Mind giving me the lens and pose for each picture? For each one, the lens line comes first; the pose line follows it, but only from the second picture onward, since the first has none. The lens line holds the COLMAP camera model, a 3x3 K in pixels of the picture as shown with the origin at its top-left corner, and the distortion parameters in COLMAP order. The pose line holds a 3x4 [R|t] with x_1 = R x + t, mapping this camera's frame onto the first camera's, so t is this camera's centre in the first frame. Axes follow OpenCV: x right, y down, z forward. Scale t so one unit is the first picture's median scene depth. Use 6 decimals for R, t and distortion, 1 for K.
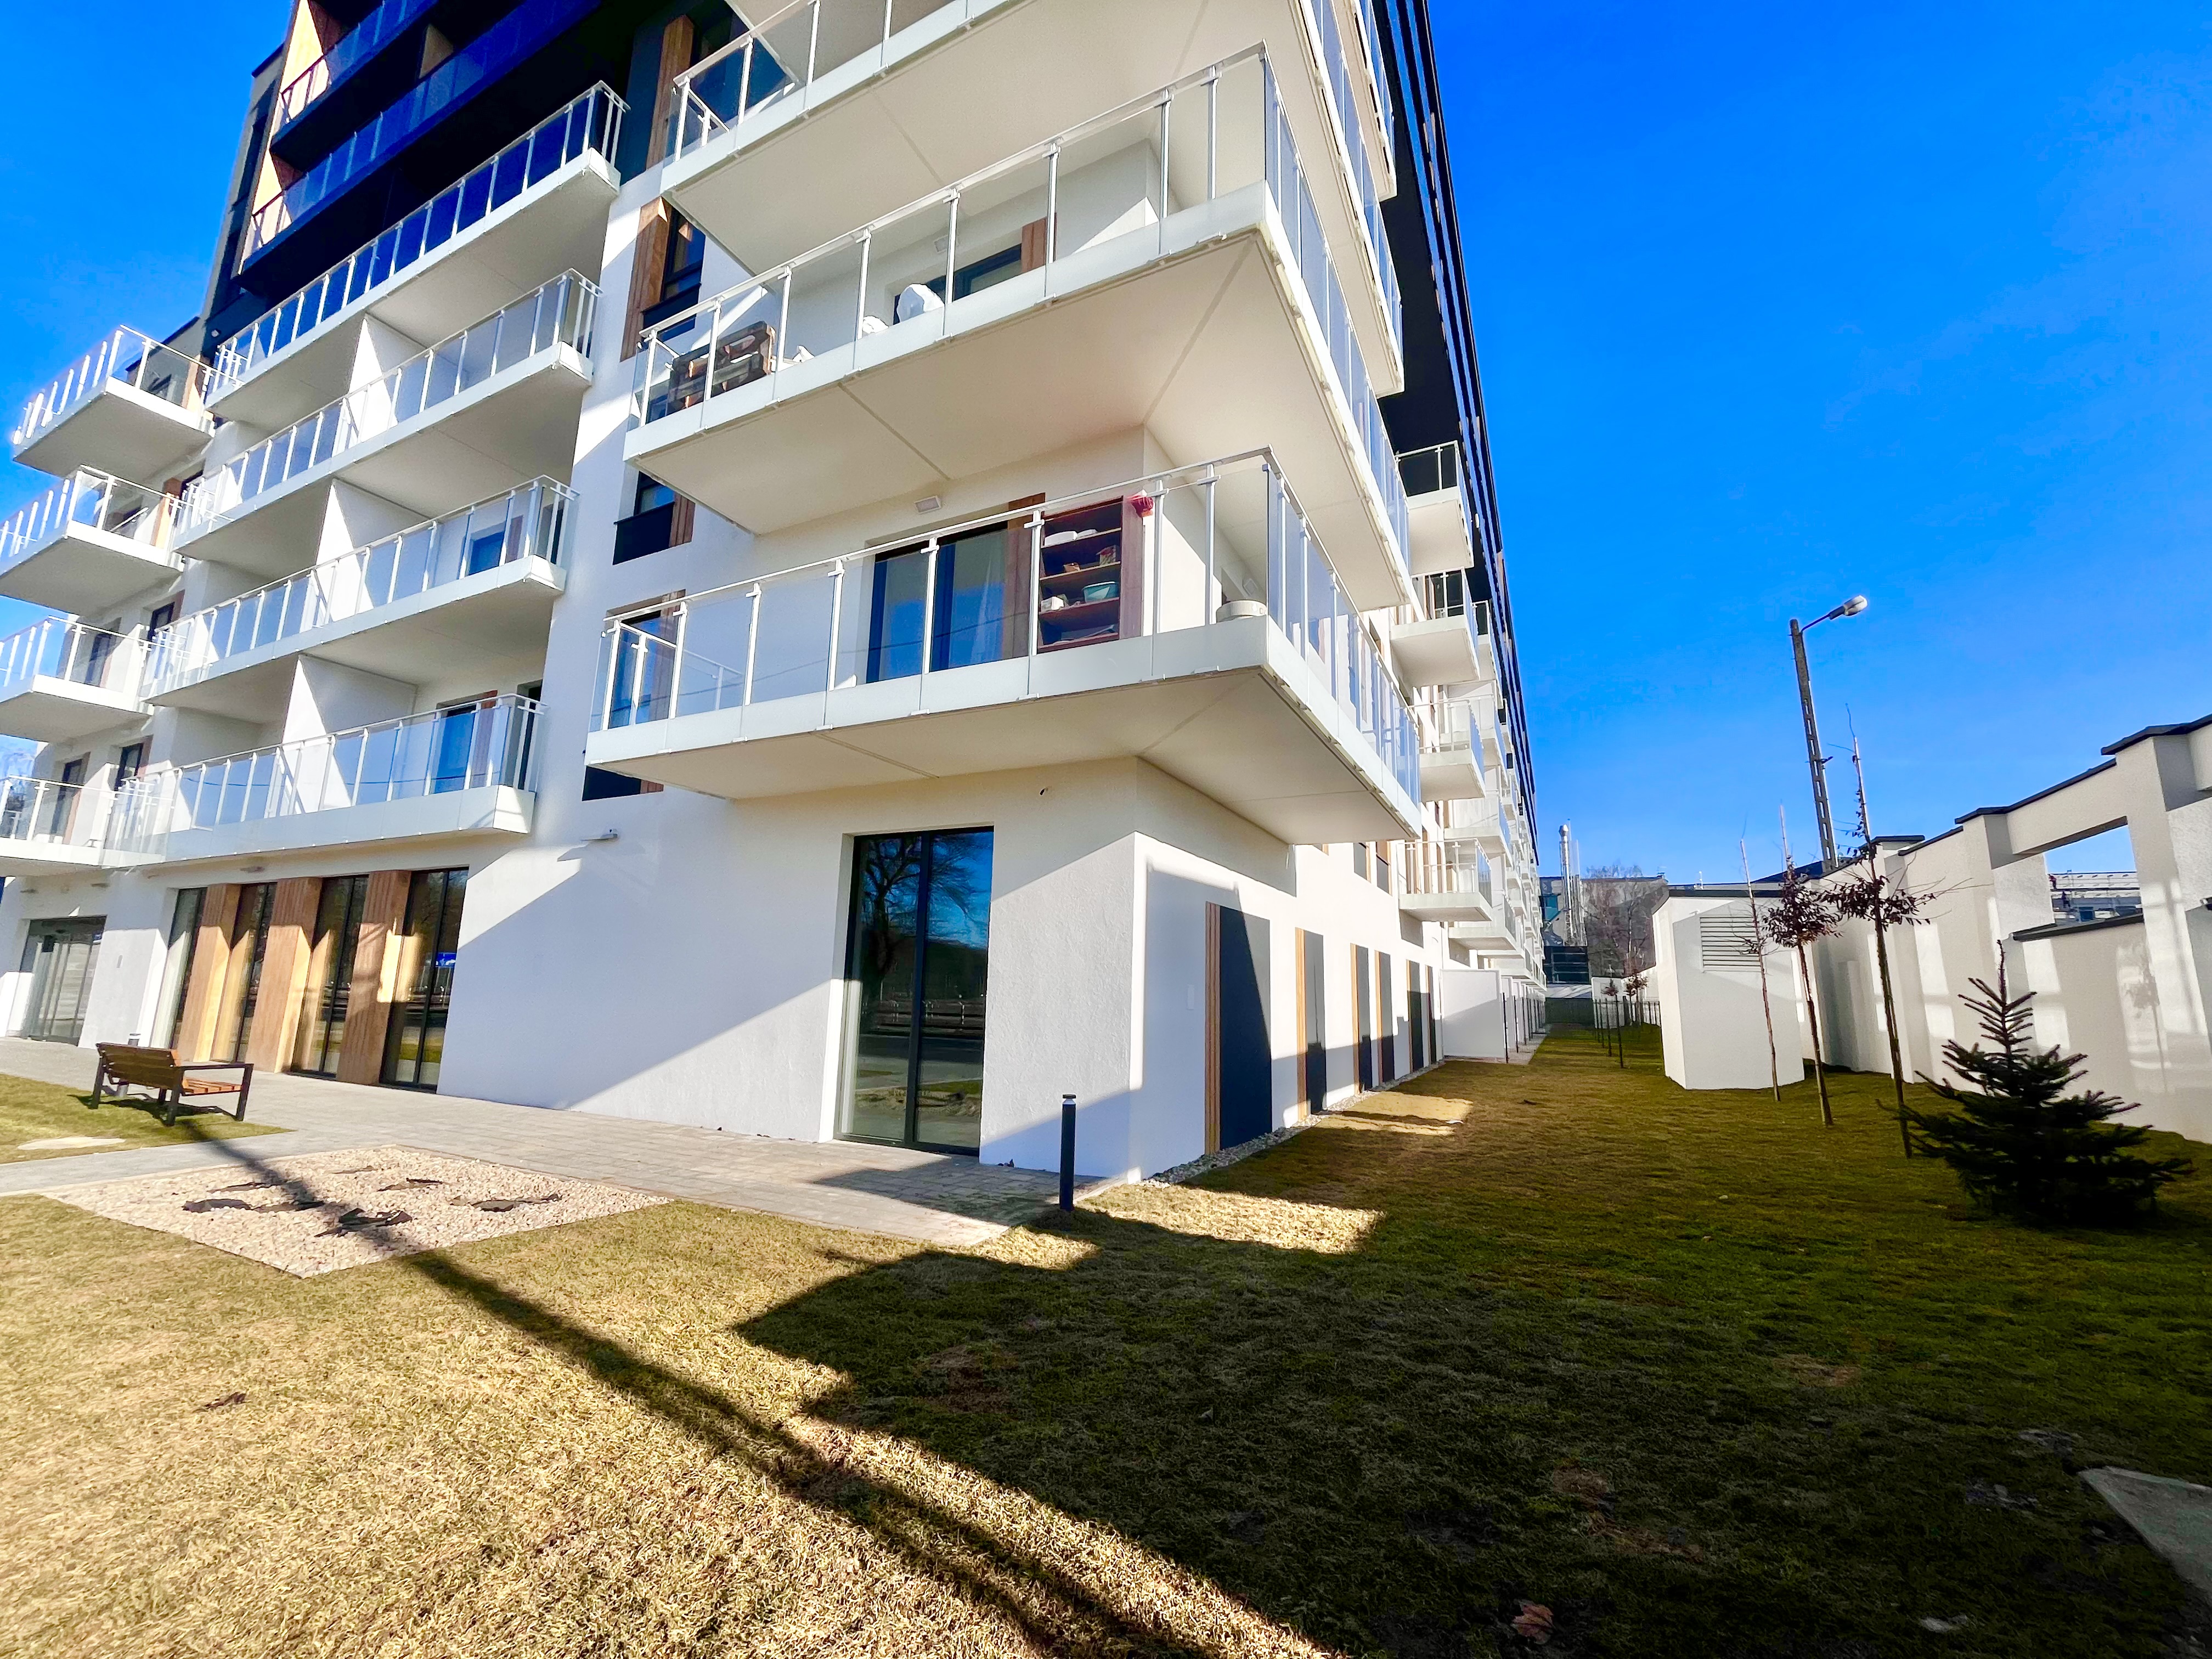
lens RADIAL K [[892.9, 0, 1108.4], [0, 892.9, 840.4], [0, 0, 1]] dist [-0.004229, -0.000208]
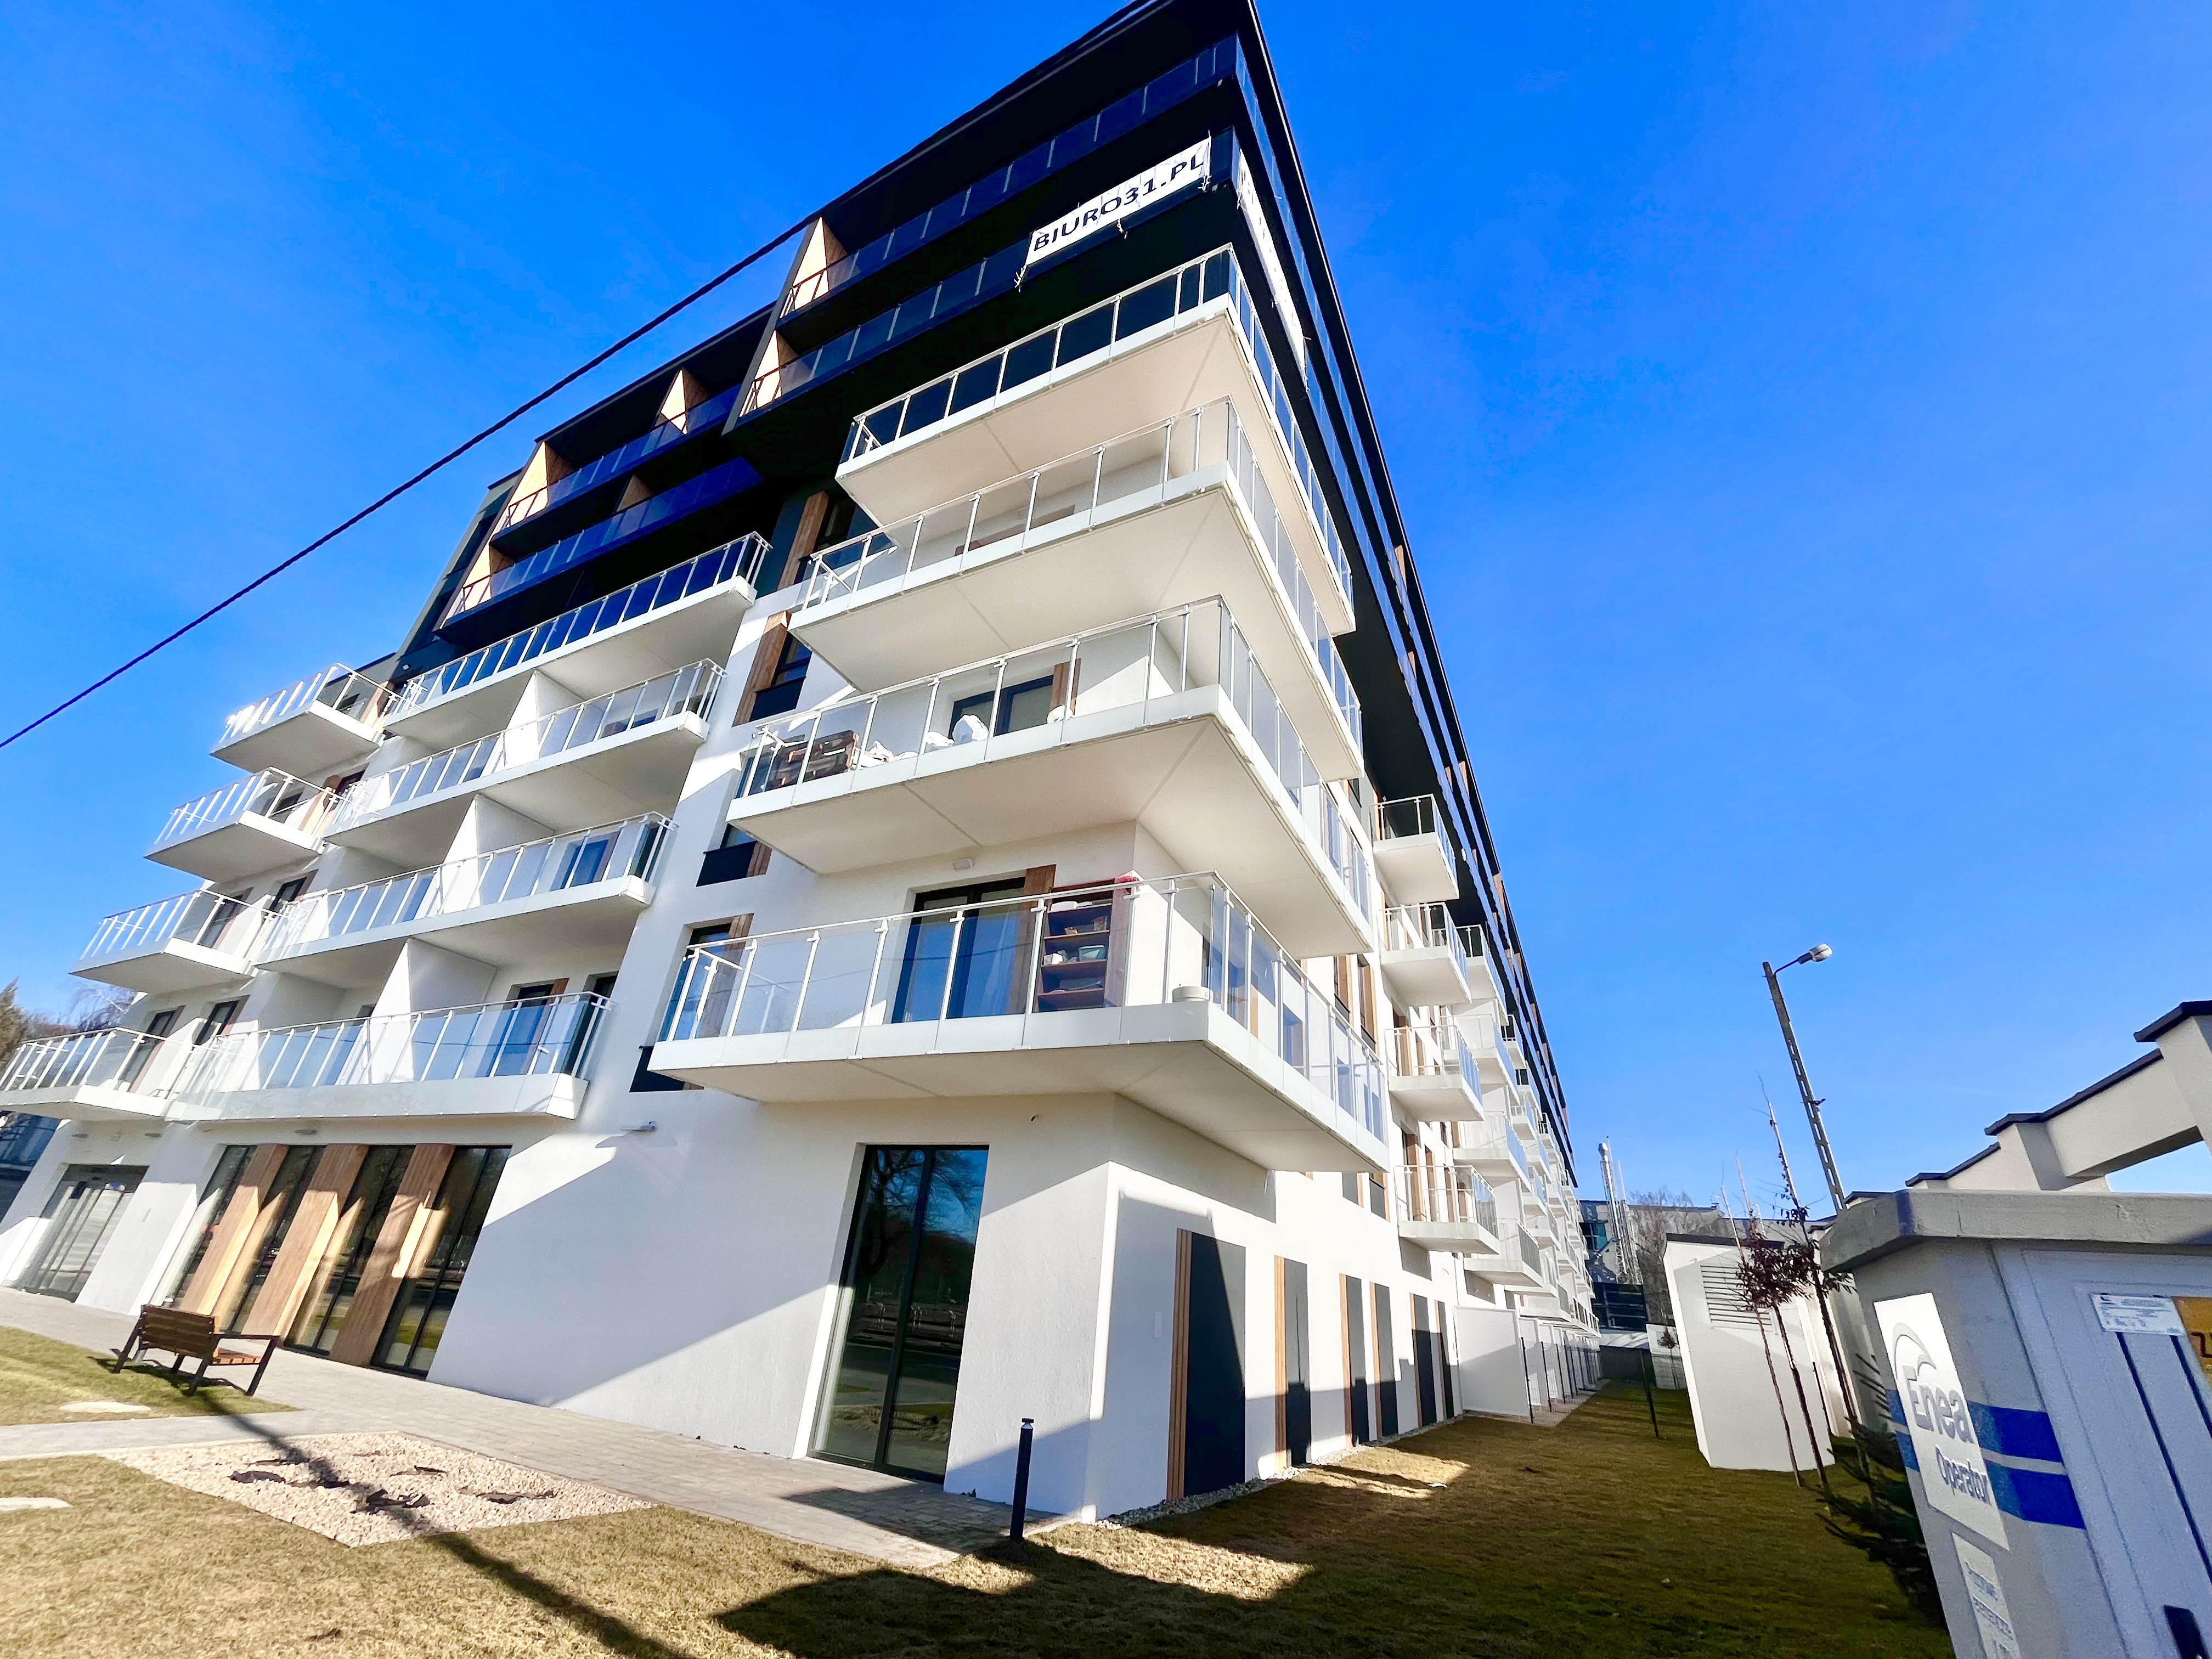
lens RADIAL K [[896.8, 0, 1106.4], [0, 896.8, 837.9], [0, 0, 1]] dist [-0.003074, -0.000822]
pose [[0.998274, 0.045066, -0.037663, 0.034649], [-0.054473, 0.950187, -0.306883, -0.035426], [0.021957, 0.308405, 0.951002, -0.152939]]
